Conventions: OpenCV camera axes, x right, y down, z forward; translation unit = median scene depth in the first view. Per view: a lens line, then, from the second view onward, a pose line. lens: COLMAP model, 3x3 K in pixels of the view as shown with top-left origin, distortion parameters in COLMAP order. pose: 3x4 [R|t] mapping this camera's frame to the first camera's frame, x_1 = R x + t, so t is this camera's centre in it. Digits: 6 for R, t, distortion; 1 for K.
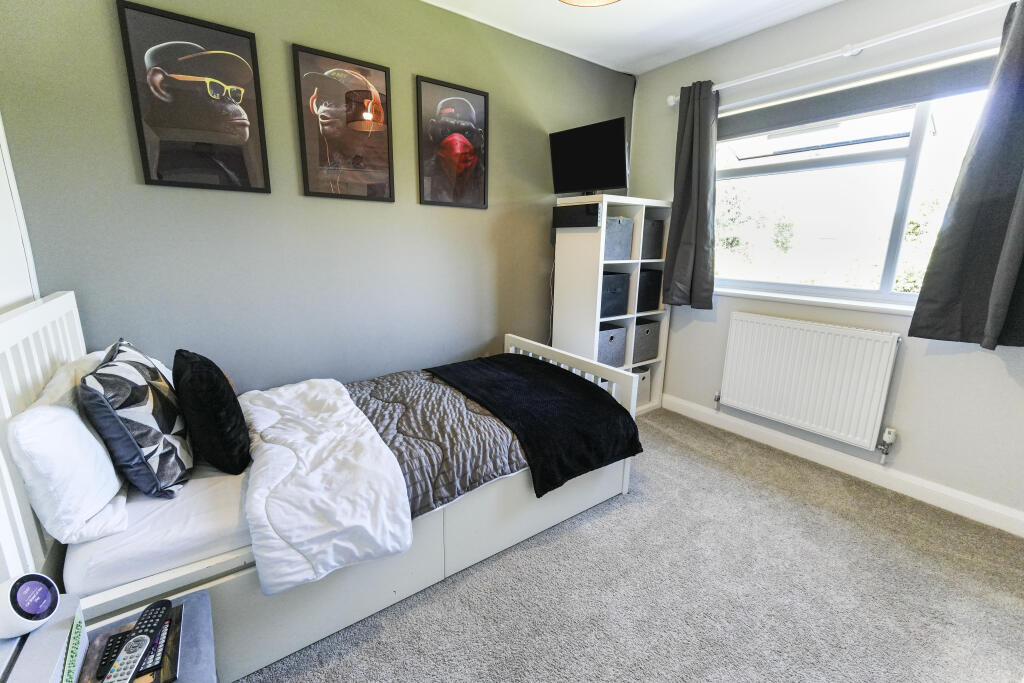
lens RADIAL K [[430.6, 0, 515.1], [0, 430.6, 341.0], [0, 0, 1]] dist [0.001445, 0.000621]
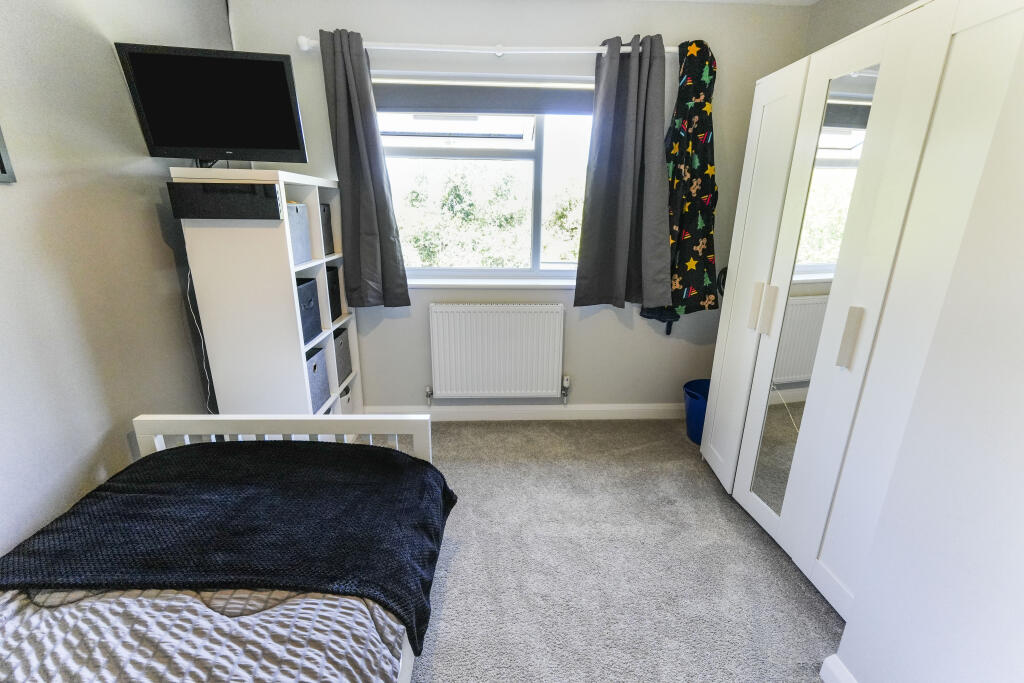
lens RADIAL K [[430.6, 0, 515.1], [0, 430.6, 341.0], [0, 0, 1]] dist [0.001445, 0.000621]
pose [[0.550468, -0.248623, 0.796977, -0.188149], [0.184031, 0.967281, 0.174641, -0.132804], [-0.814320, 0.050535, 0.578212, 0.327062]]
